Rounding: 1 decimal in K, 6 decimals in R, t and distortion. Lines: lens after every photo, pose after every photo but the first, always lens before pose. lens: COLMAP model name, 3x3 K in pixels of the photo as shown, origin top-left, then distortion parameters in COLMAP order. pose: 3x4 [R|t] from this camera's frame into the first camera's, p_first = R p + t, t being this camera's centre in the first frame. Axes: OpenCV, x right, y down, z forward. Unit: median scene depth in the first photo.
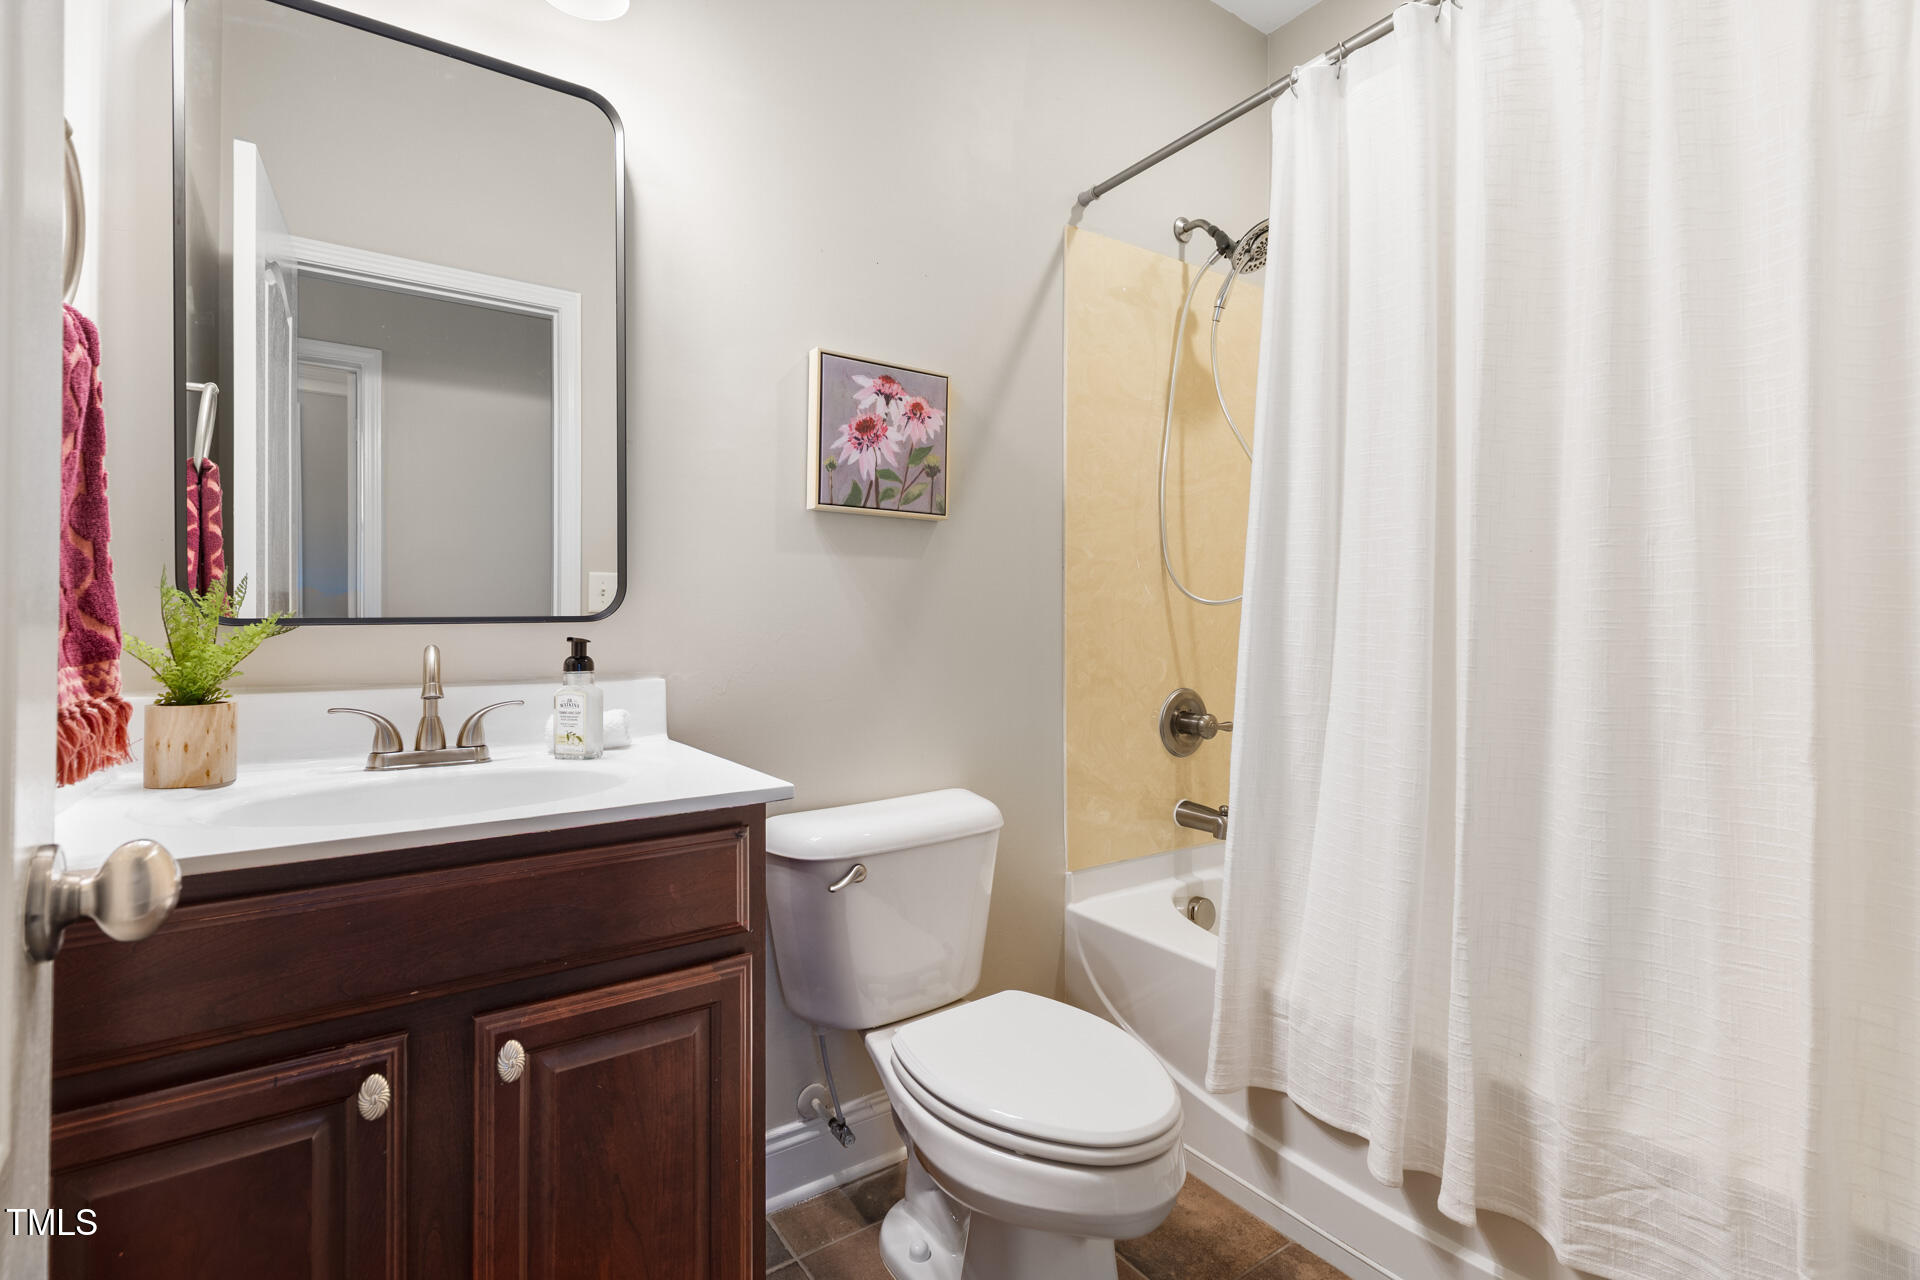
lens RADIAL K [[871.4, 0, 961.7], [0, 871.4, 613.5], [0, 0, 1]] dist [-0.002847, 0.000056]
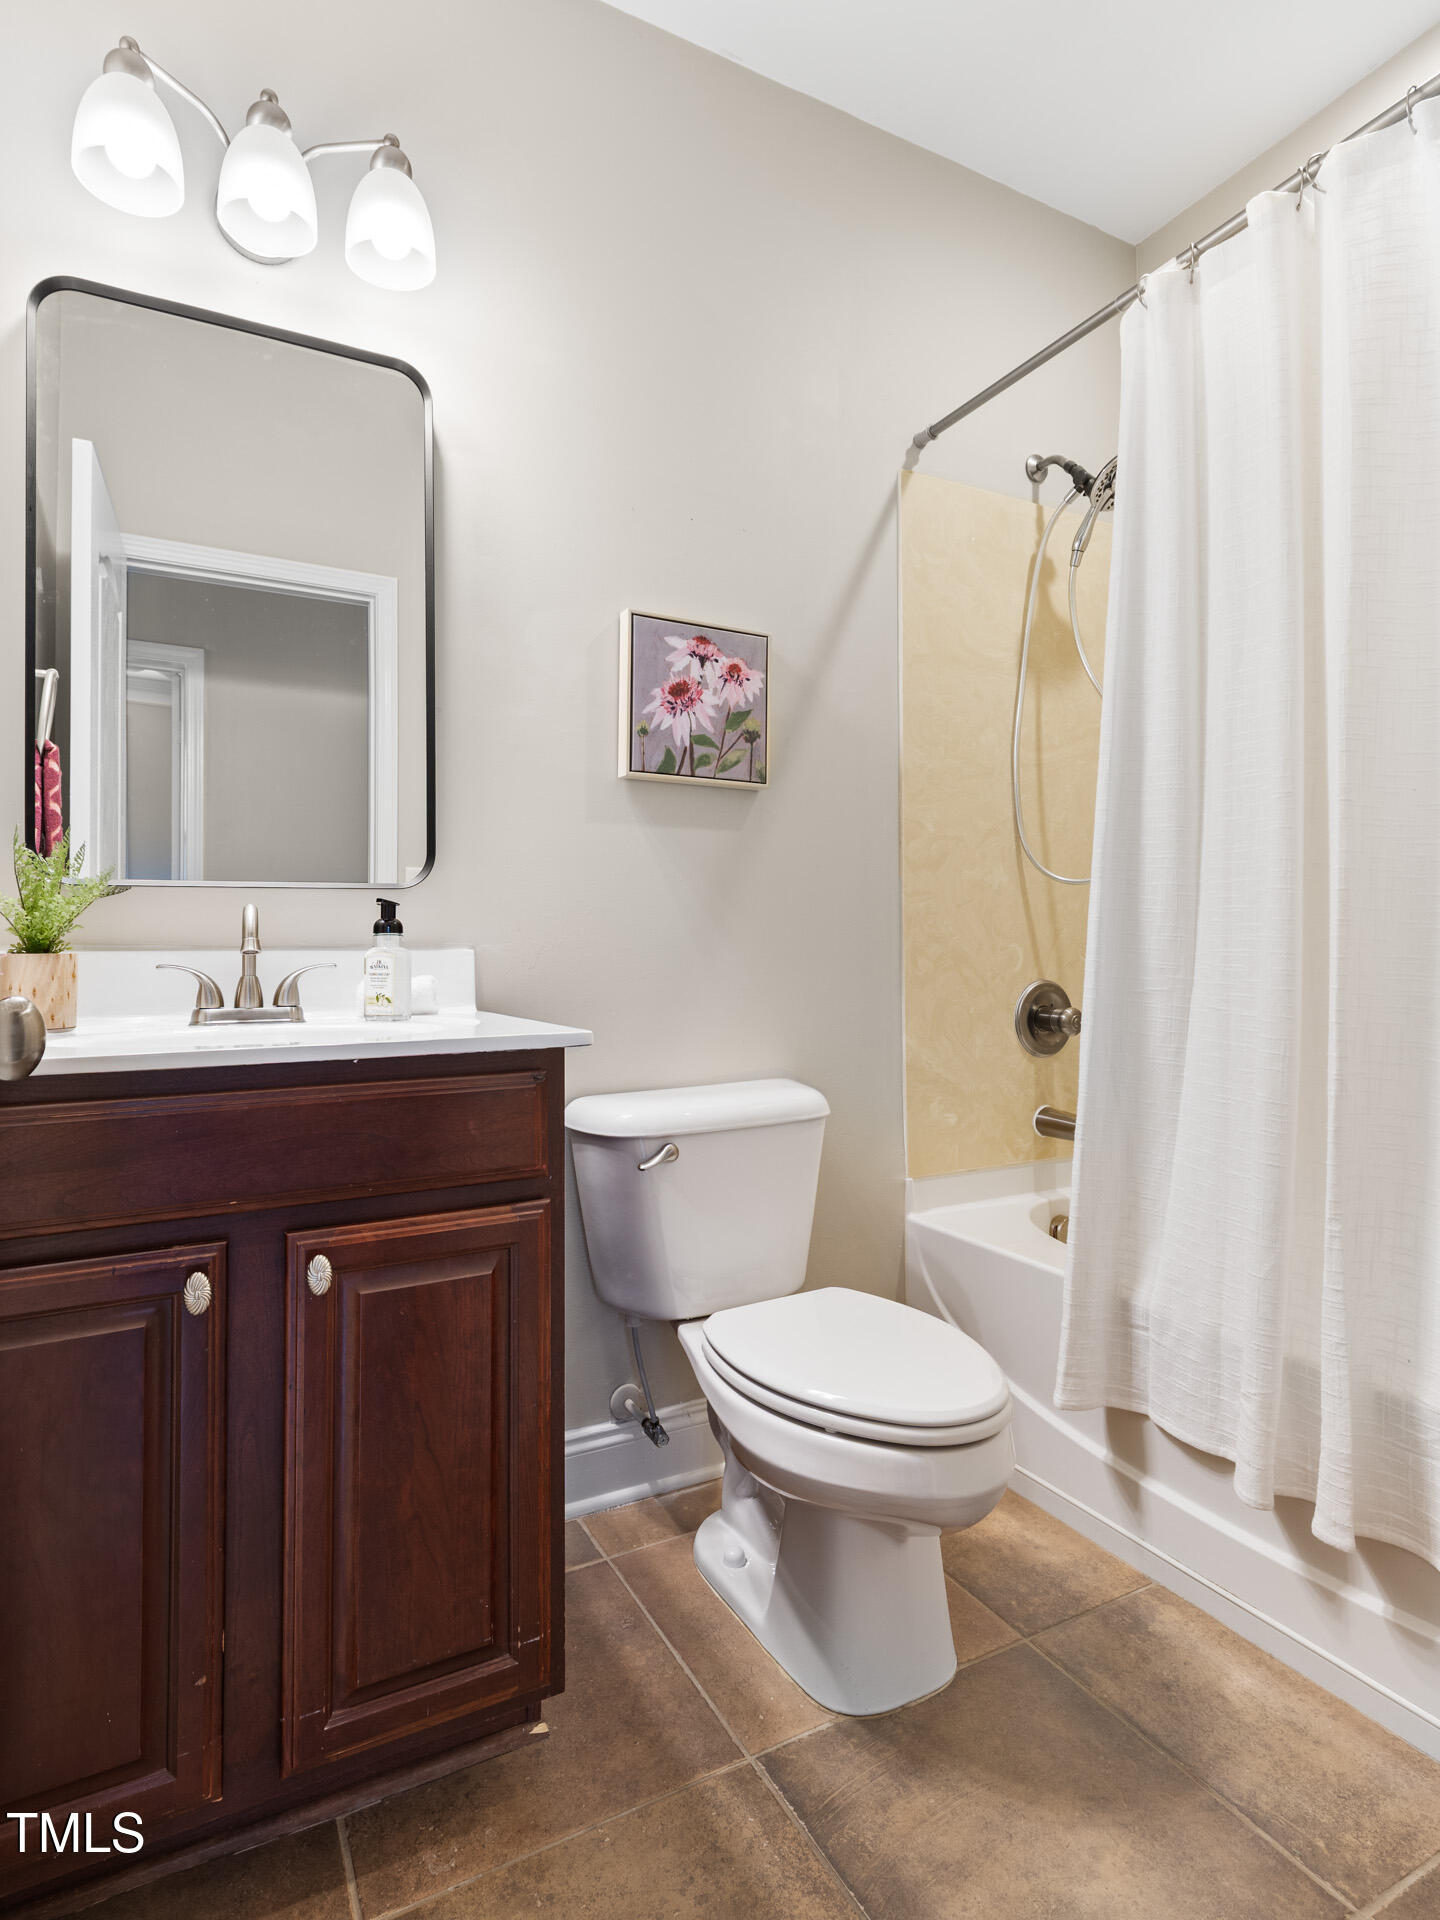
lens RADIAL K [[1048.8, 0, 720.0], [0, 1048.8, 960.0], [0, 0, 1]] dist [-0.000660, -0.002379]
pose [[0.991948, -0.007349, -0.126434, 0.078345], [0.004831, 0.999784, -0.020215, 0.105927], [0.126555, 0.019441, 0.991769, -0.125875]]
